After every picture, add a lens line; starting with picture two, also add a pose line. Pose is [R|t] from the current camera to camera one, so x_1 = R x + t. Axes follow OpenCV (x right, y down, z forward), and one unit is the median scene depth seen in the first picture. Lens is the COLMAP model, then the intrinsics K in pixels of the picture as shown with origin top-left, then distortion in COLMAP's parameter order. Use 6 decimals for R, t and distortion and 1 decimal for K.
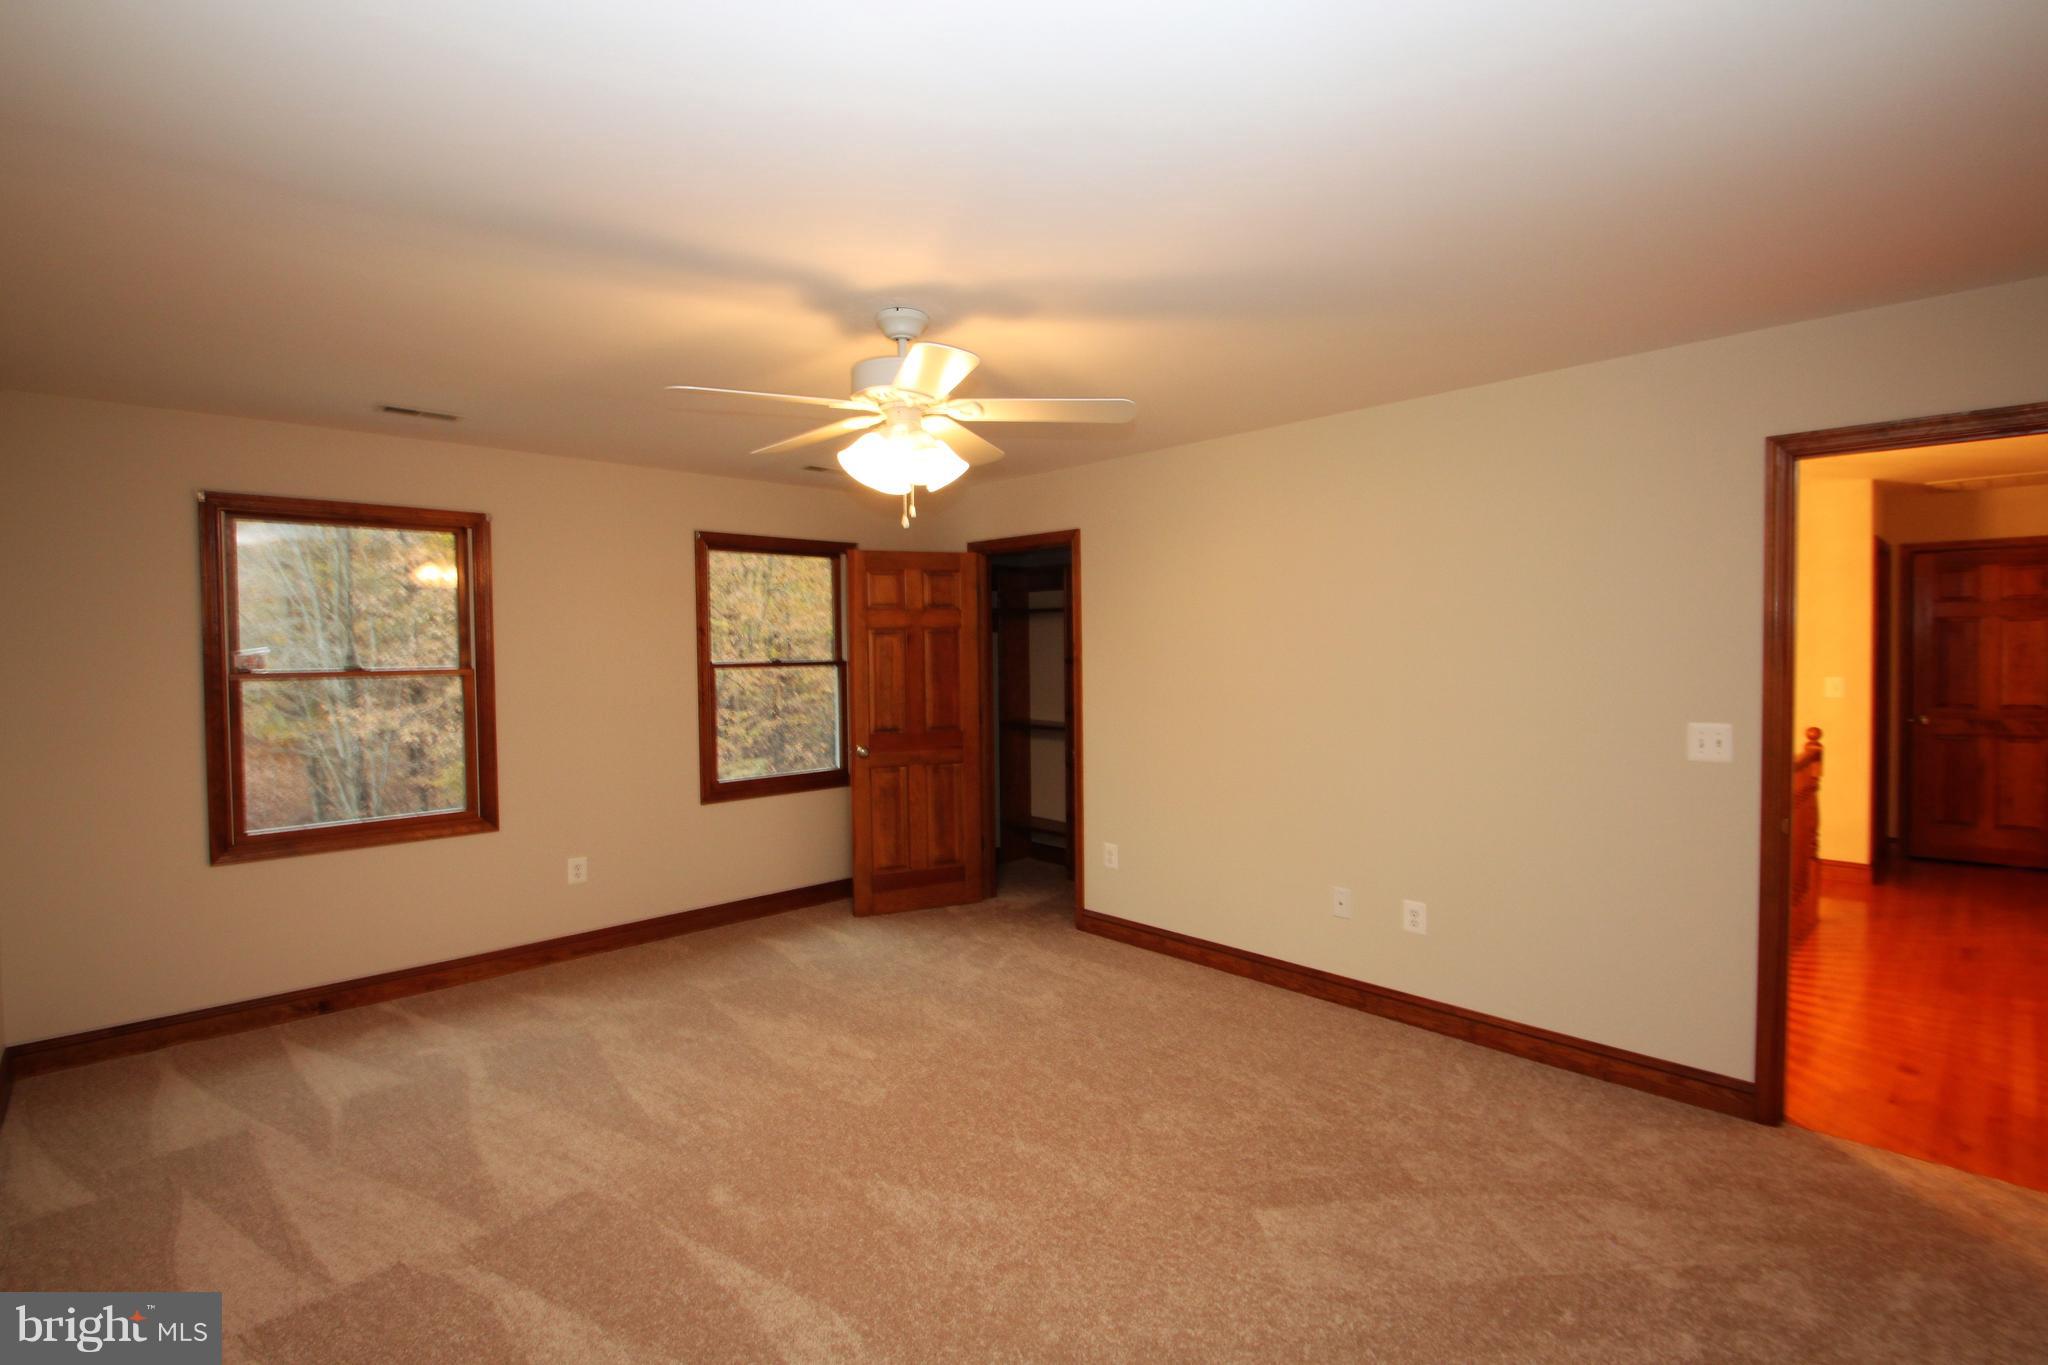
lens RADIAL K [[944.4, 0, 1019.4], [0, 944.4, 675.5], [0, 0, 1]] dist [0.027250, -0.024706]
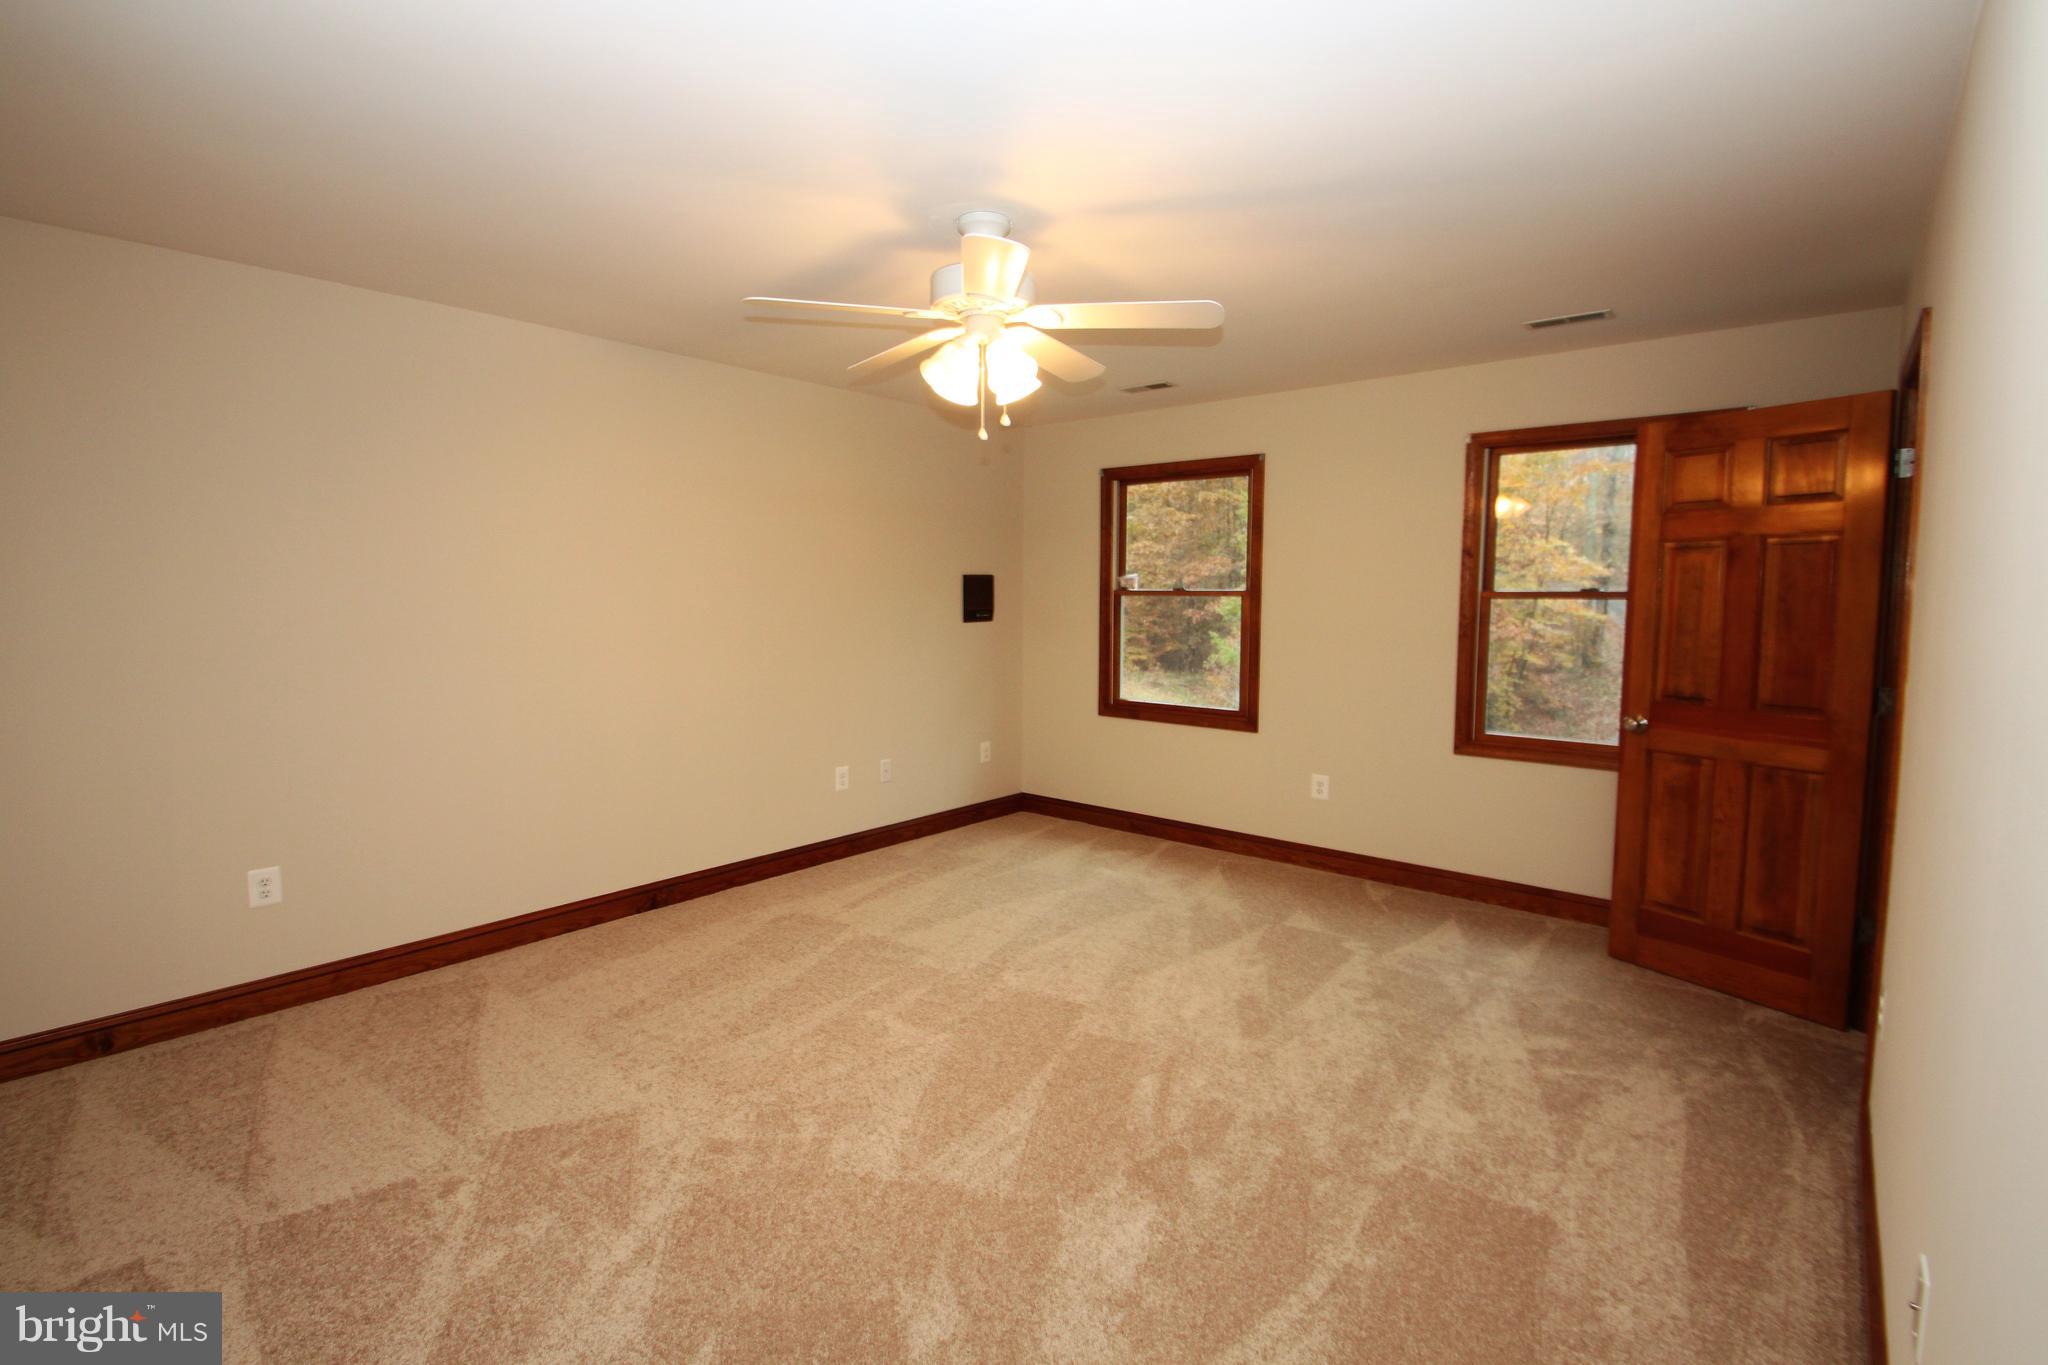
lens RADIAL K [[944.4, 0, 1019.4], [0, 944.4, 675.5], [0, 0, 1]] dist [0.027250, -0.024706]
pose [[0.129494, 0.092876, -0.987221, 0.538374], [-0.042180, 0.995219, 0.088095, 0.005635], [0.990683, 0.030233, 0.132792, 0.563855]]
